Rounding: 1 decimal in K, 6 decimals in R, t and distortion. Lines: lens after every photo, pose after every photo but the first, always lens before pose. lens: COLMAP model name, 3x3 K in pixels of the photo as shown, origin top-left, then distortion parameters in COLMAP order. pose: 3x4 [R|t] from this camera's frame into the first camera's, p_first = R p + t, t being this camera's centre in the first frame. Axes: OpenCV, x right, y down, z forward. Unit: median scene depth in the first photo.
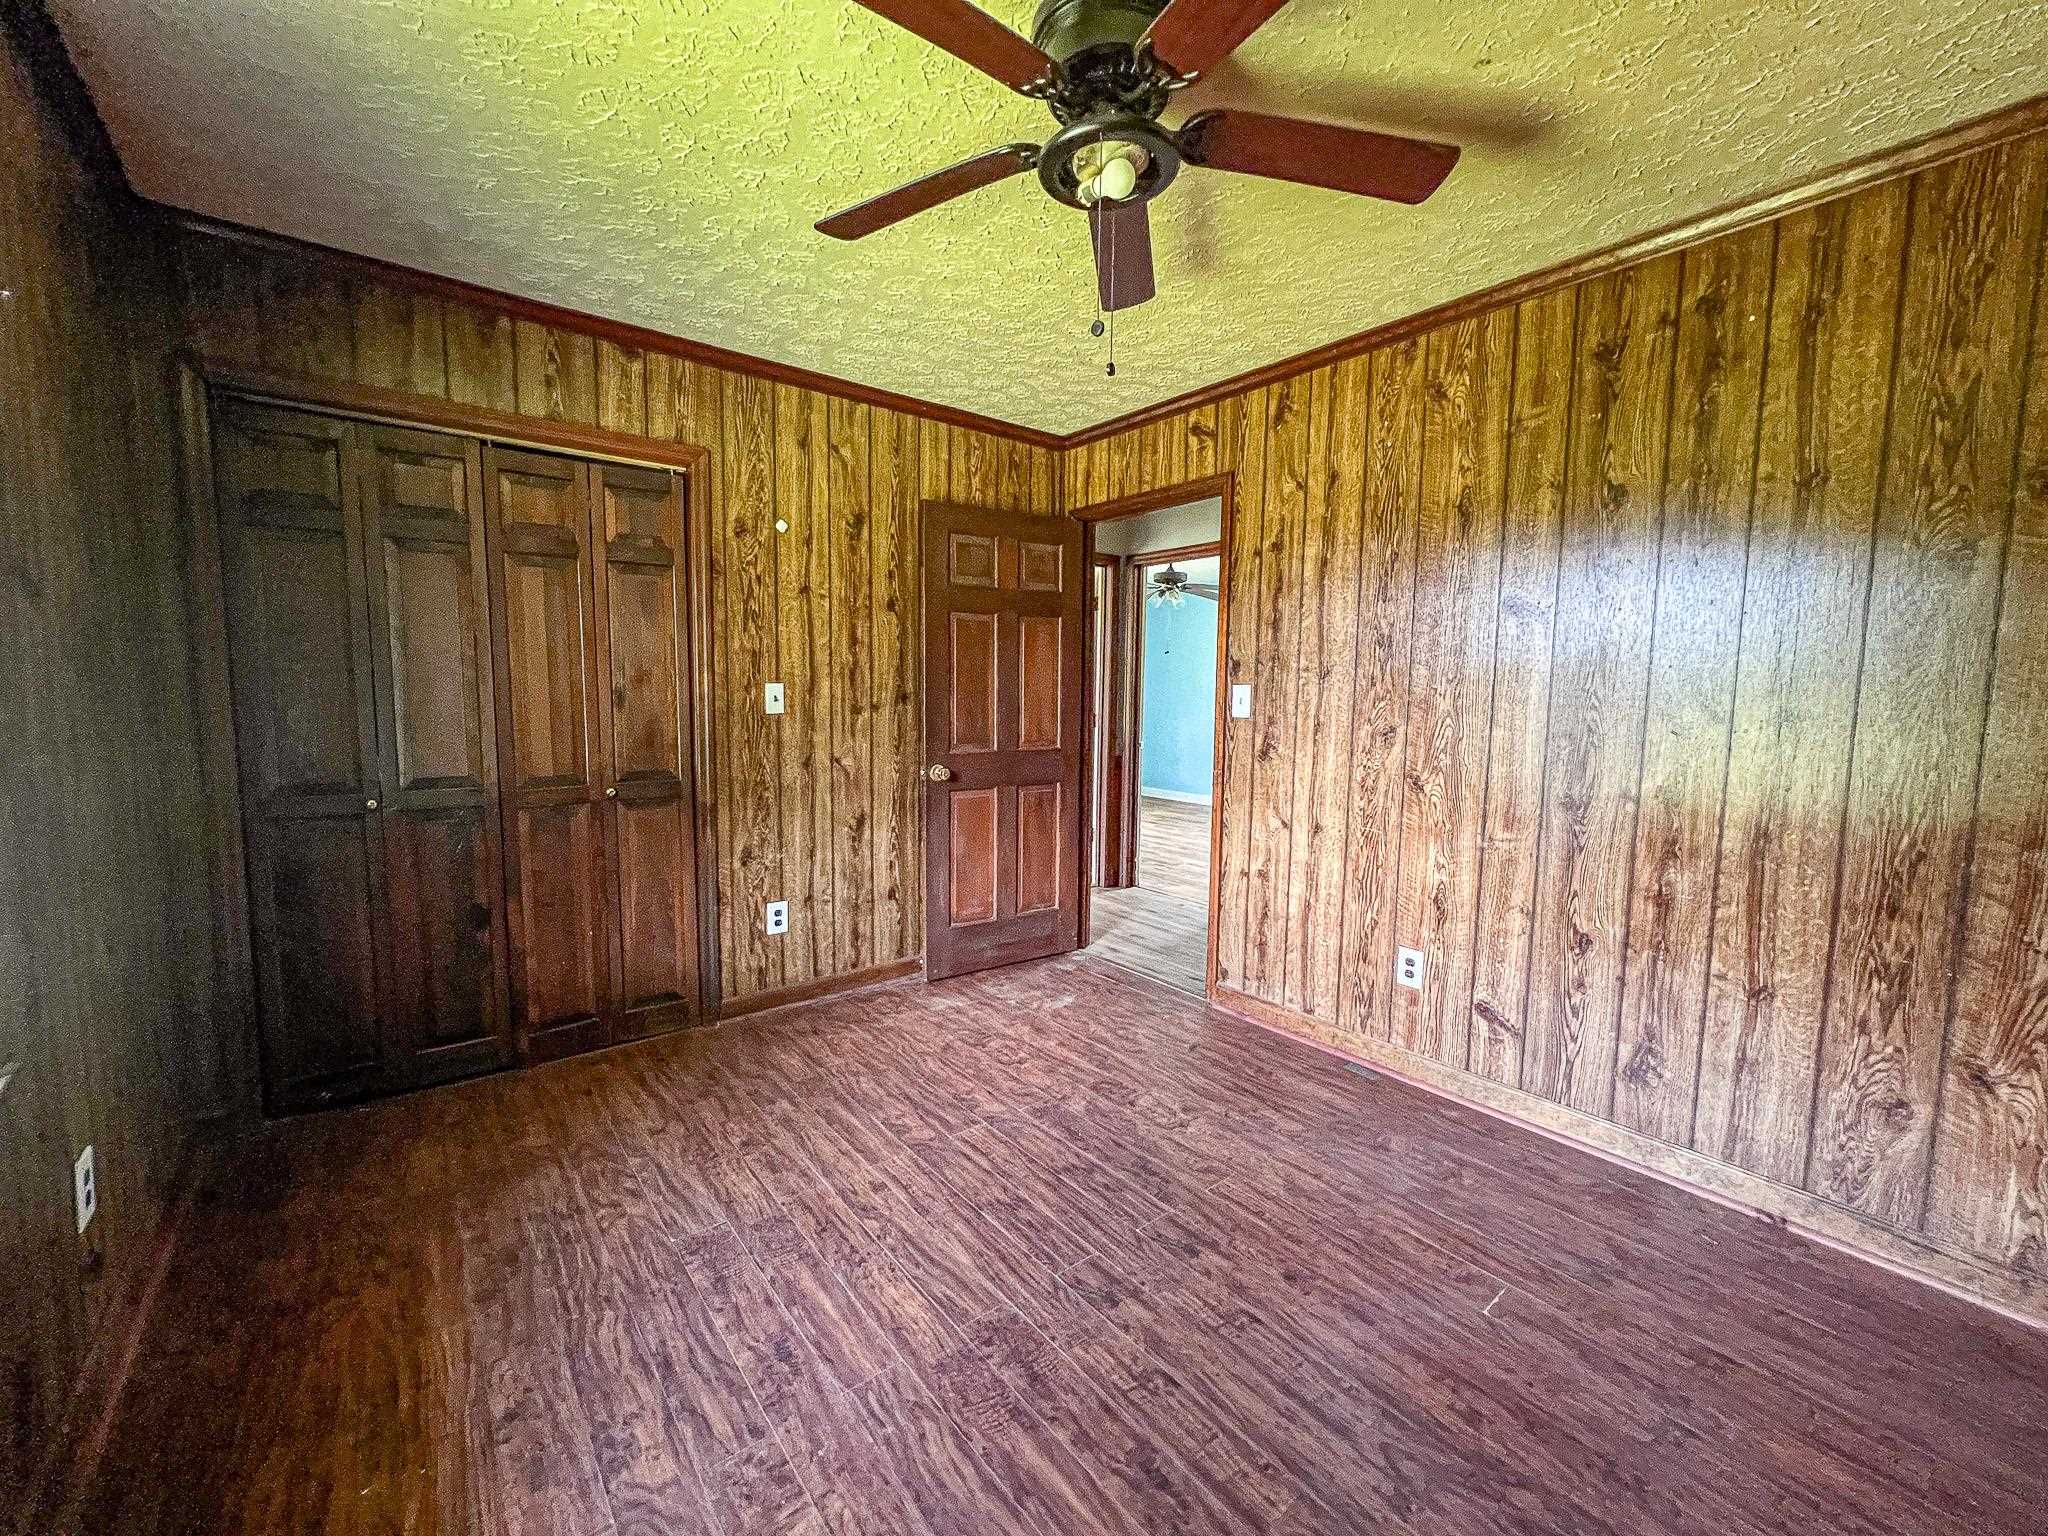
lens RADIAL K [[823.9, 0, 1013.1], [0, 823.9, 765.3], [0, 0, 1]] dist [-0.004069, 0.001662]
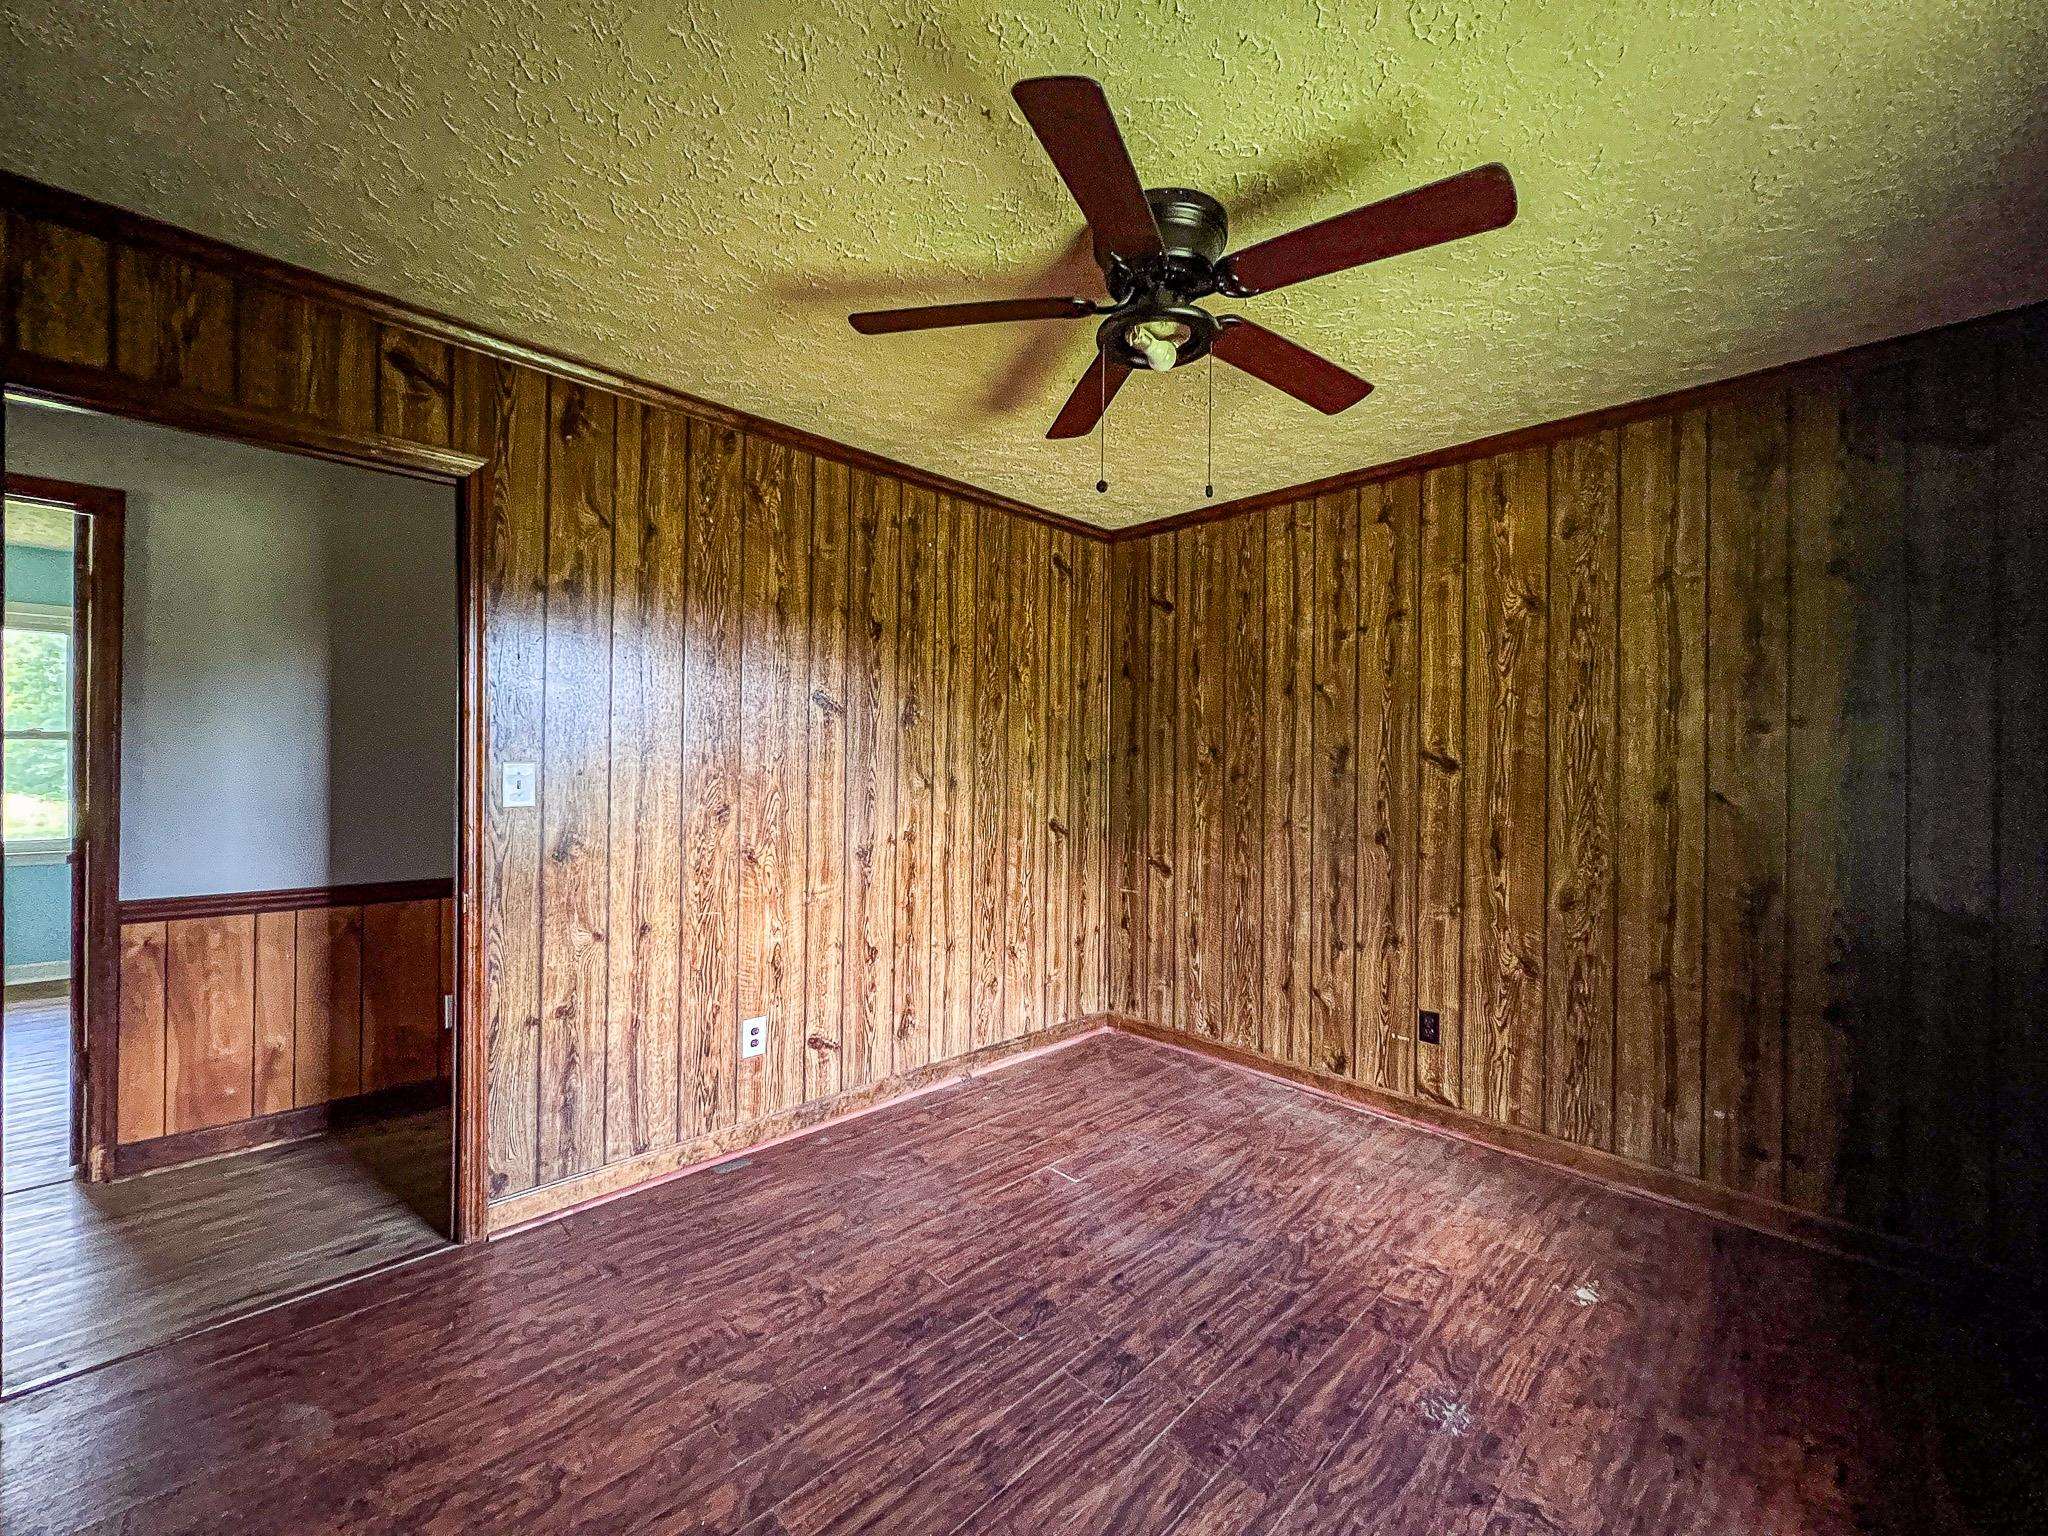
lens RADIAL K [[823.9, 0, 1020.9], [0, 823.9, 766.1], [0, 0, 1]] dist [-0.004069, 0.001662]
pose [[-0.119535, -0.013632, 0.992736, -0.608194], [0.080539, 0.996477, 0.023381, -0.093542], [-0.989558, 0.082749, -0.118016, 0.812364]]
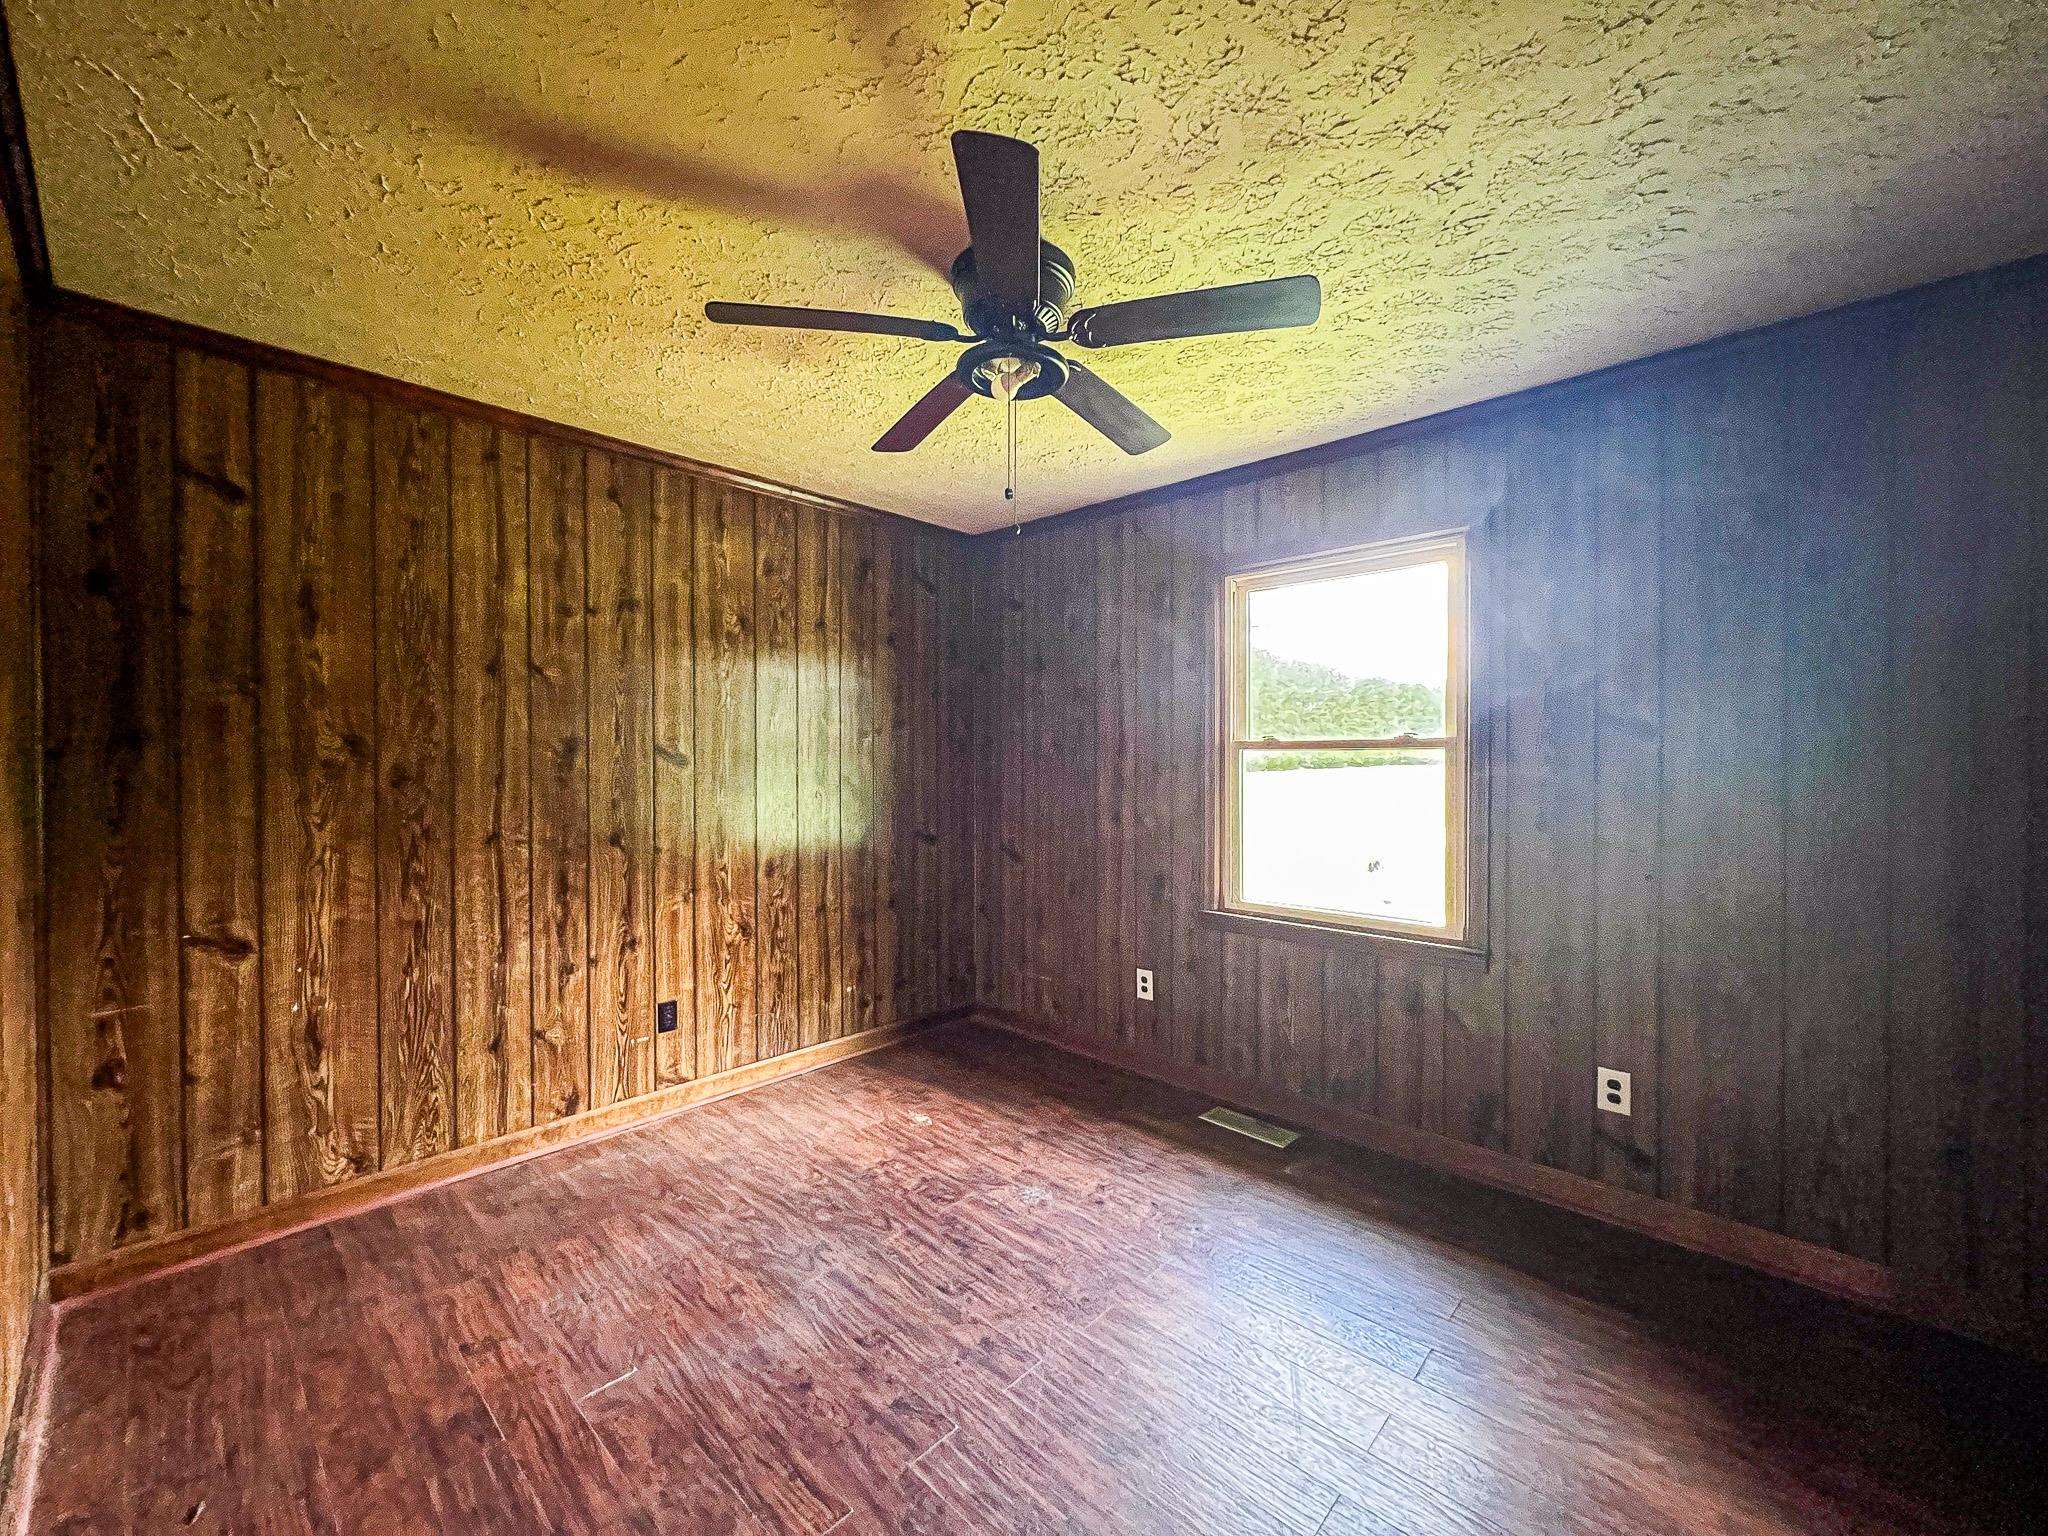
lens RADIAL K [[823.9, 0, 1019.8], [0, 823.9, 762.7], [0, 0, 1]] dist [-0.004069, 0.001662]
pose [[-0.986802, -0.010023, -0.161618, 0.177767], [-0.026538, 0.994598, 0.100355, -0.151961], [0.159739, 0.103320, -0.981737, 1.357615]]
